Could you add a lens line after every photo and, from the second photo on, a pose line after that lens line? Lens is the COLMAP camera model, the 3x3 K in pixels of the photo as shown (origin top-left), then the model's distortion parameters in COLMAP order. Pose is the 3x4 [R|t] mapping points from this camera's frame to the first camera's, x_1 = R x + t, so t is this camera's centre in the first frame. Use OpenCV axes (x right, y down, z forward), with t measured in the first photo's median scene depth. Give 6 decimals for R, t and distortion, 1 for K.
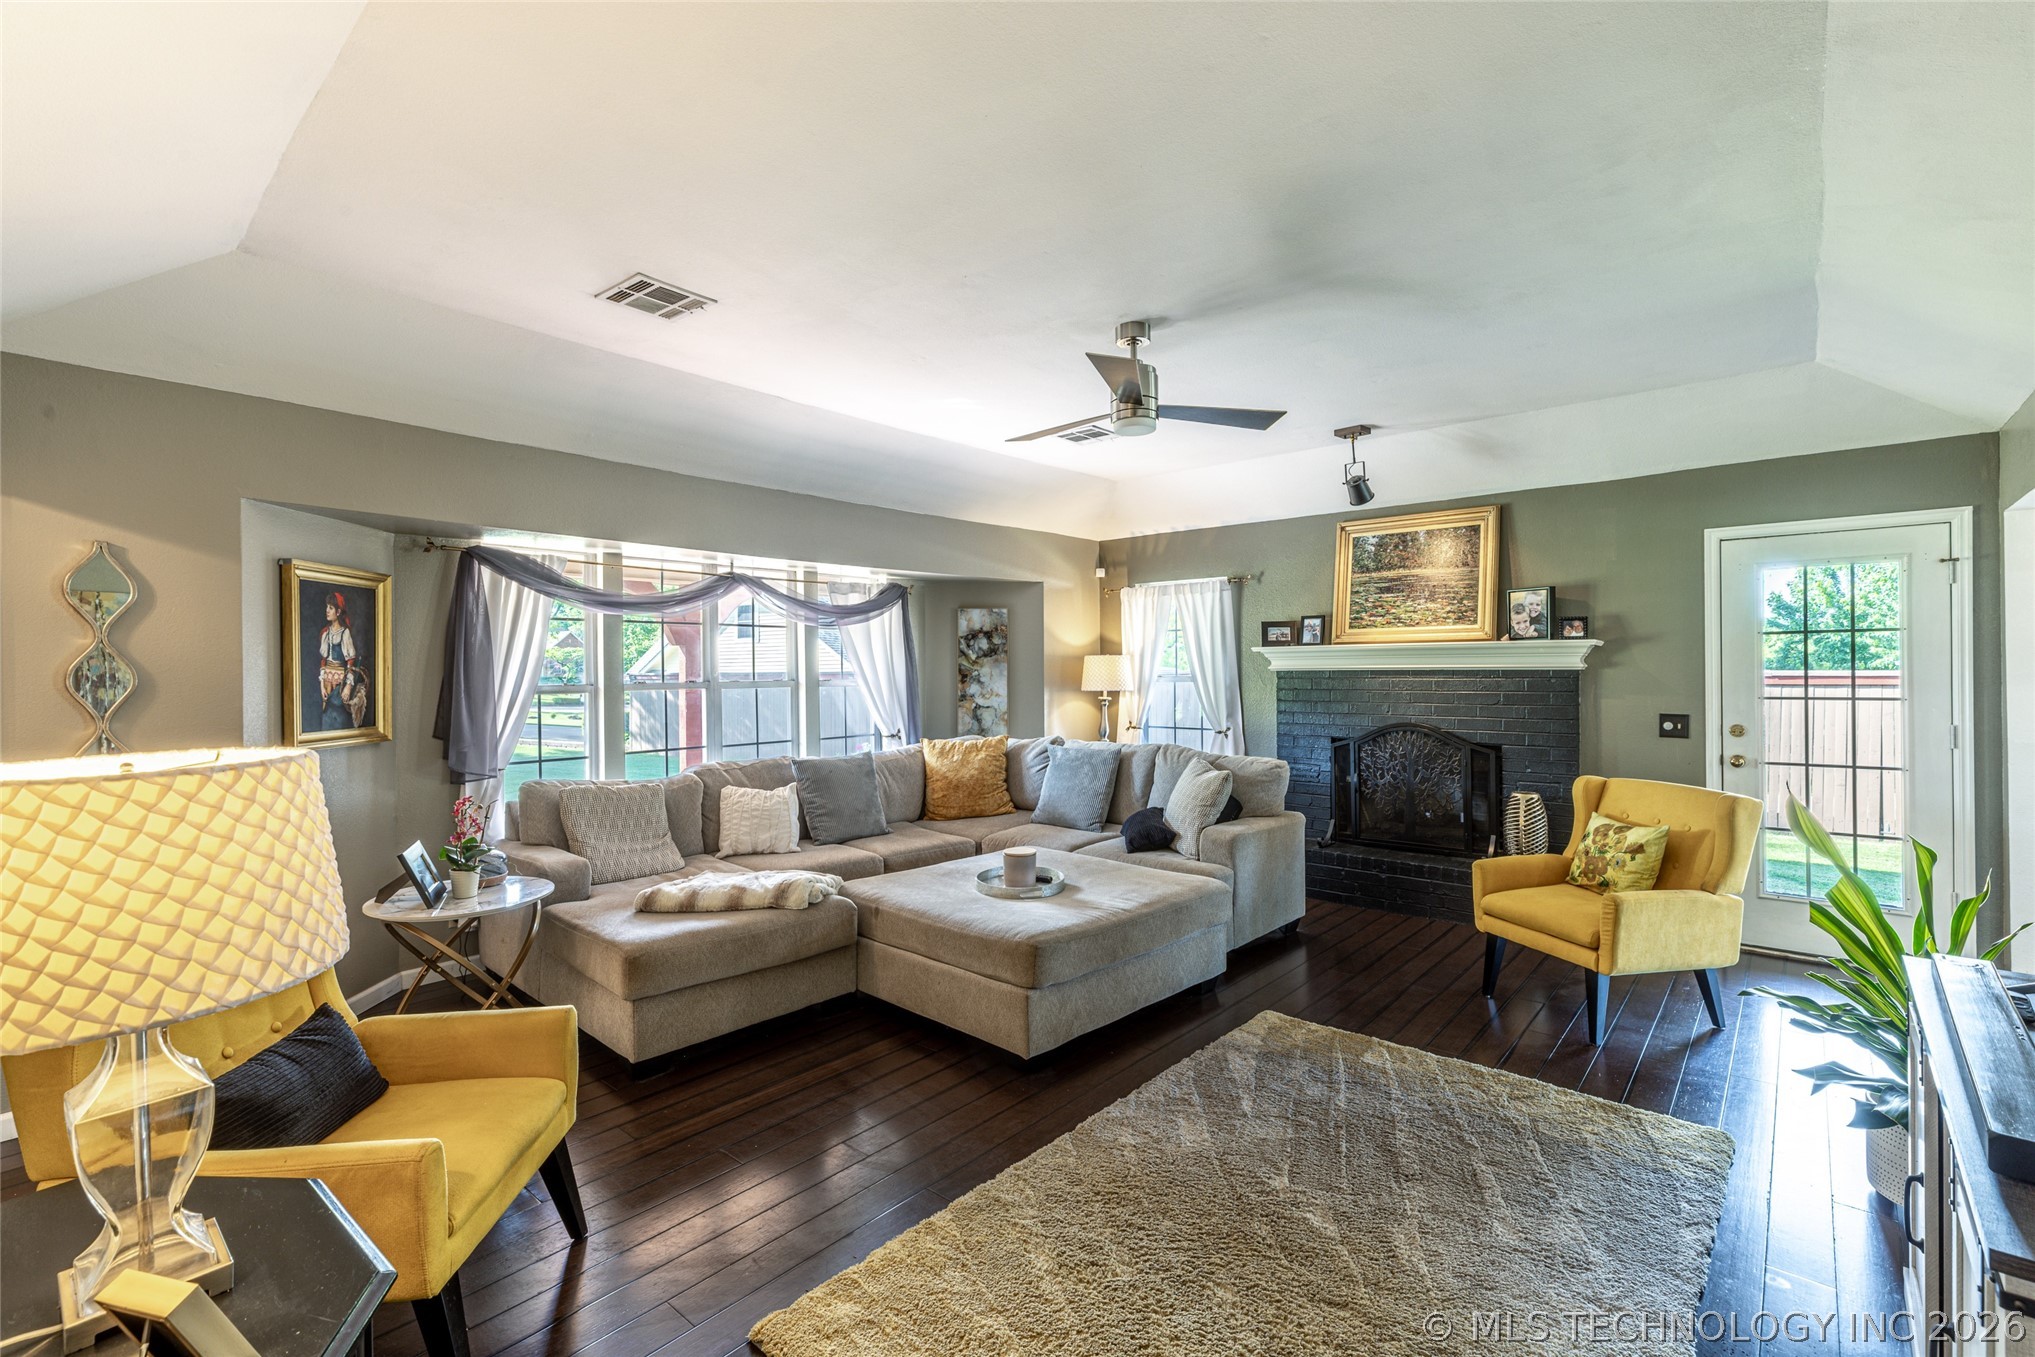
lens RADIAL K [[902.5, 0, 1014.0], [0, 902.5, 671.5], [0, 0, 1]] dist [0.001895, 0.000266]
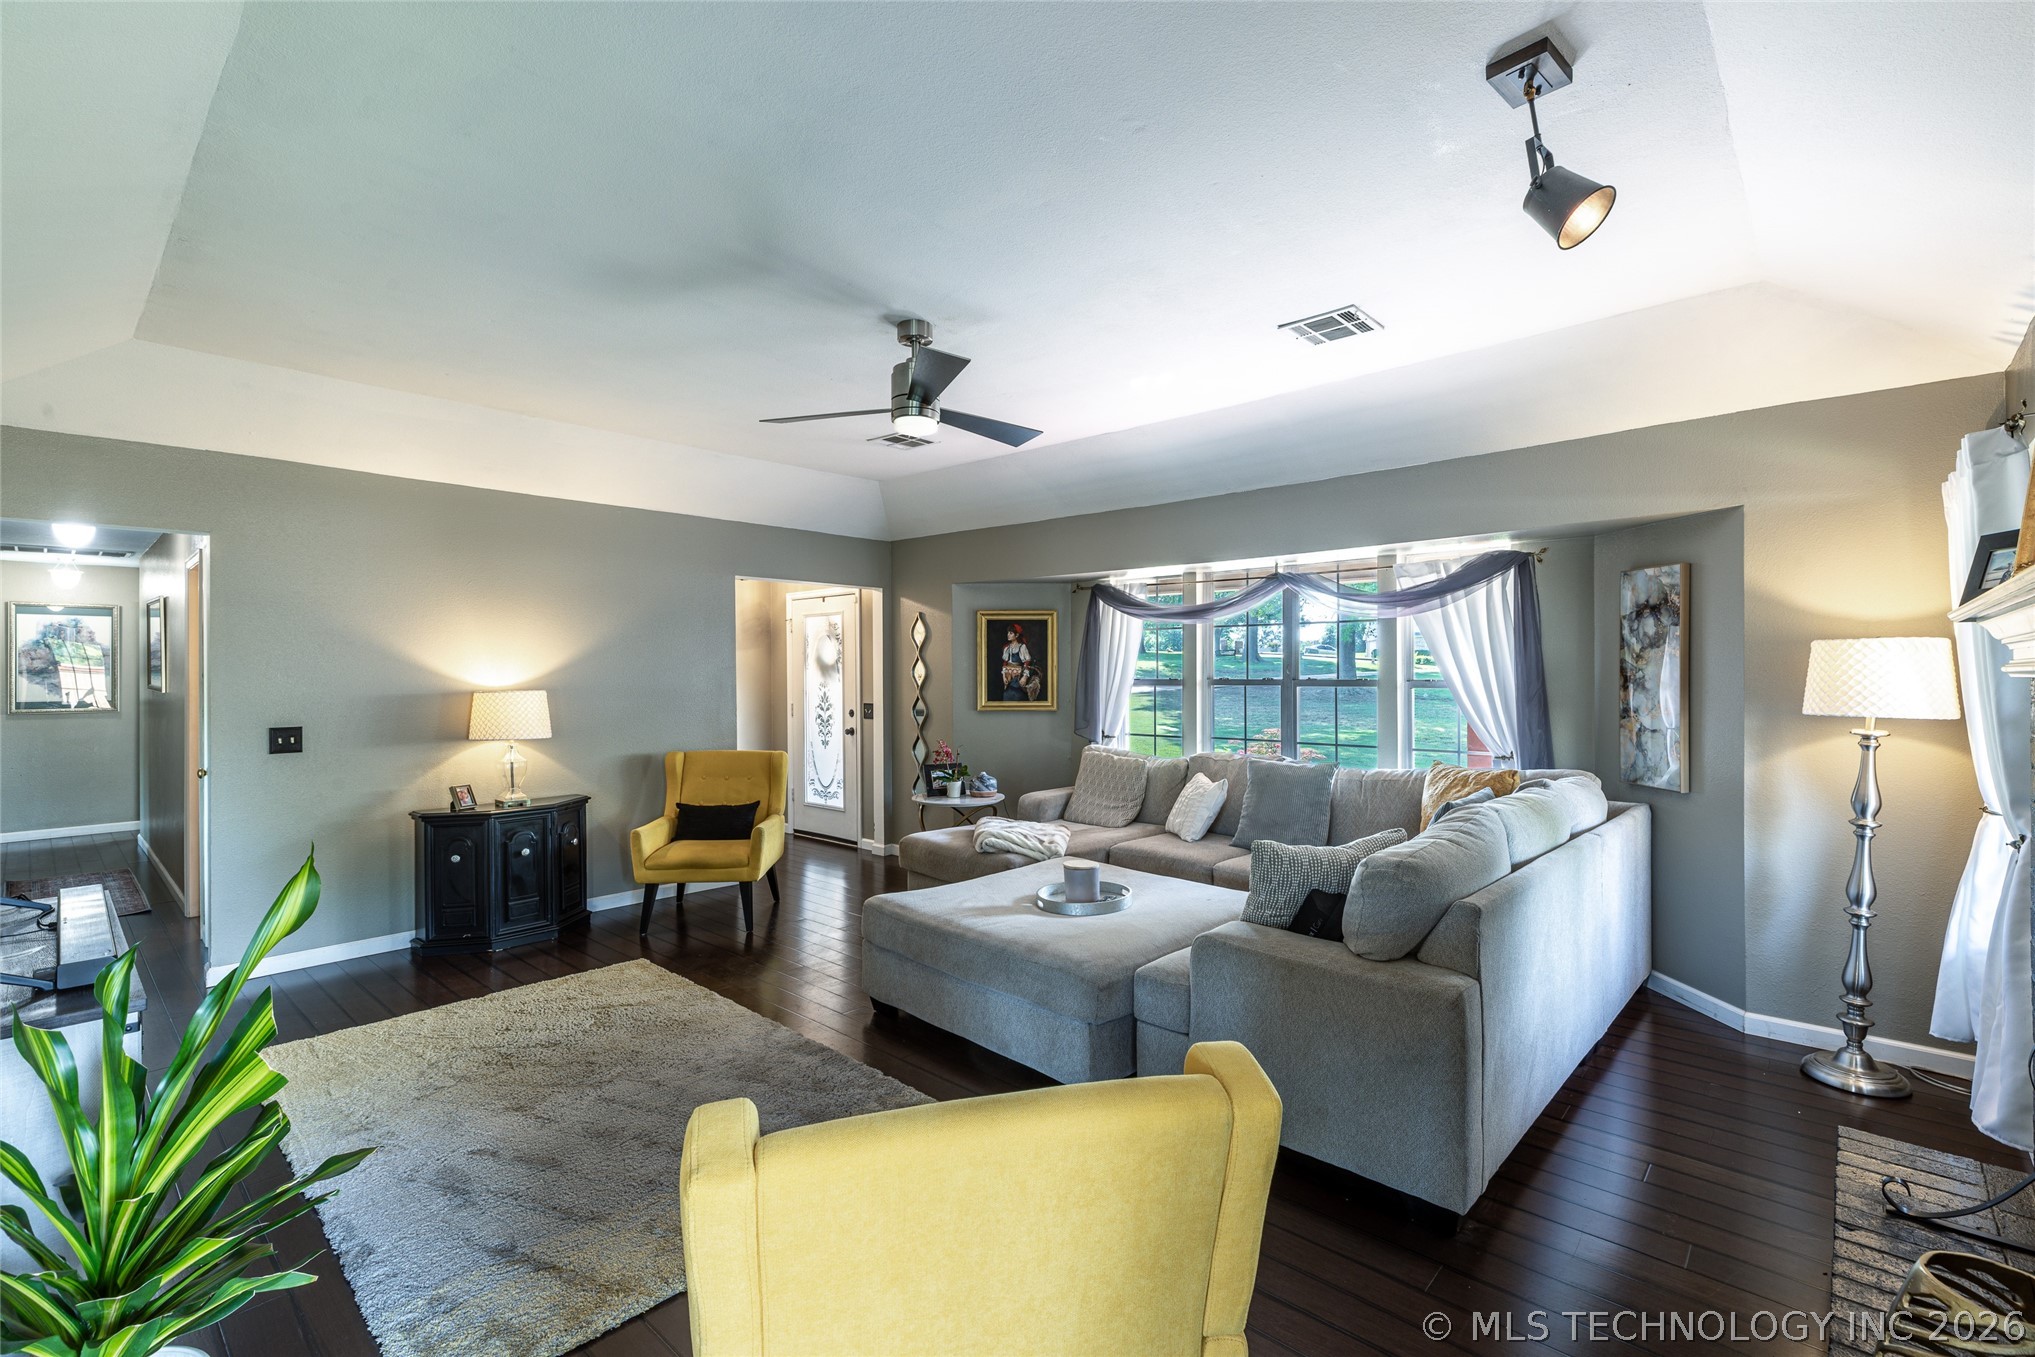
lens RADIAL K [[902.5, 0, 1014.0], [0, 902.5, 671.5], [0, 0, 1]] dist [0.001895, 0.000266]
pose [[-0.028045, 0.008554, -0.999570, 0.886380], [0.000689, 0.999963, 0.008538, -0.008233], [0.999606, -0.000450, -0.028050, 0.898809]]
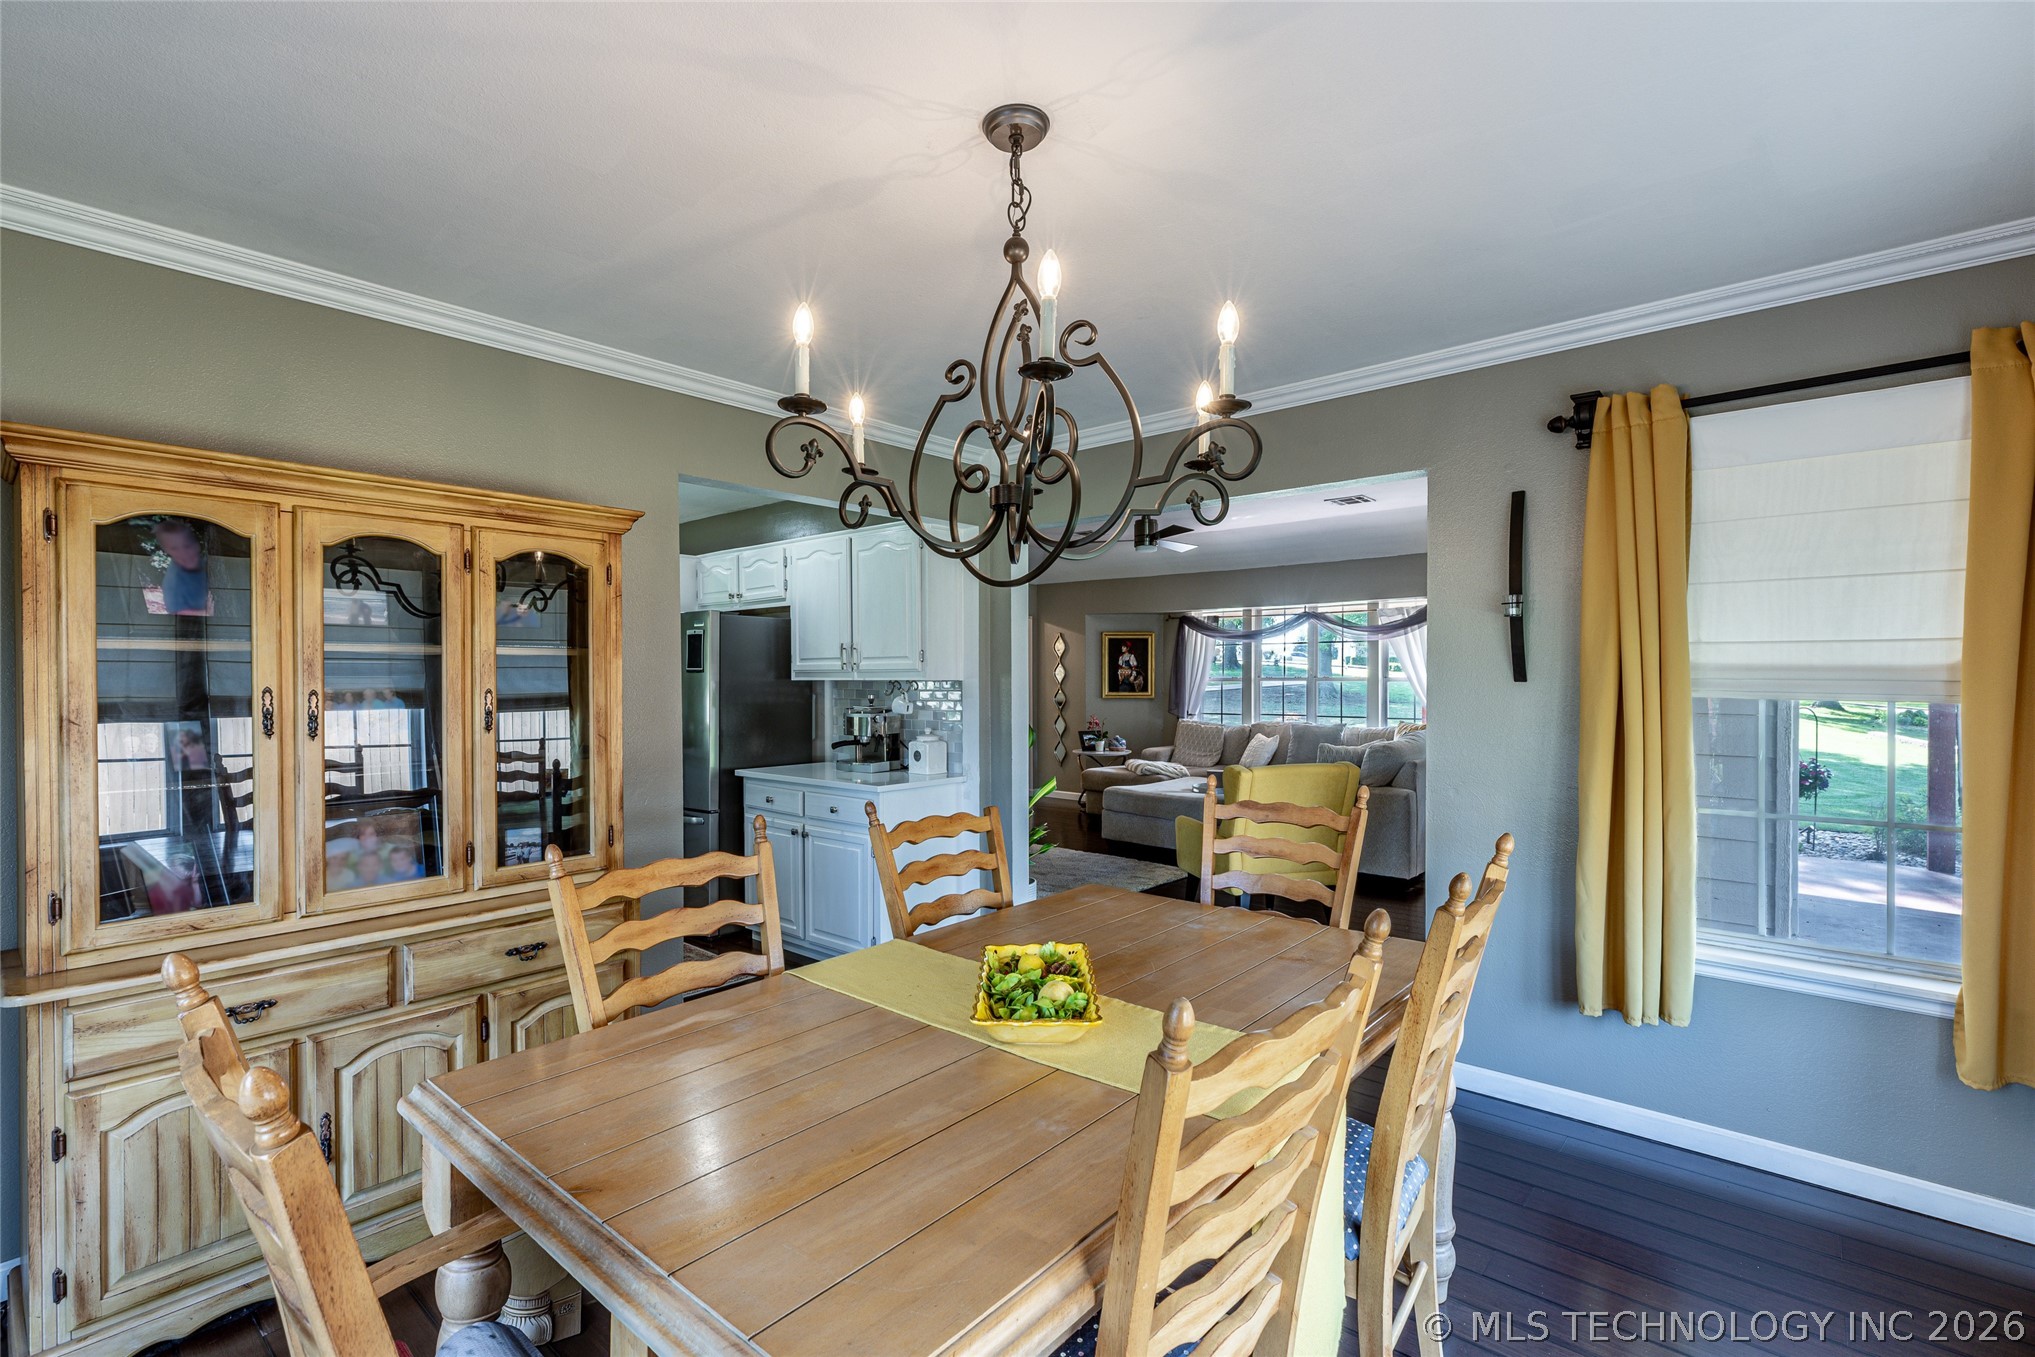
lens RADIAL K [[941.6, 0, 985.0], [0, 941.6, 687.1], [0, 0, 1]] dist [0.013633, 0.000111]
pose [[-0.010265, 0.018247, -0.999781, 1.789647], [-0.001131, 0.999833, 0.018259, -0.001414], [0.999947, 0.001318, -0.010242, 0.517233]]
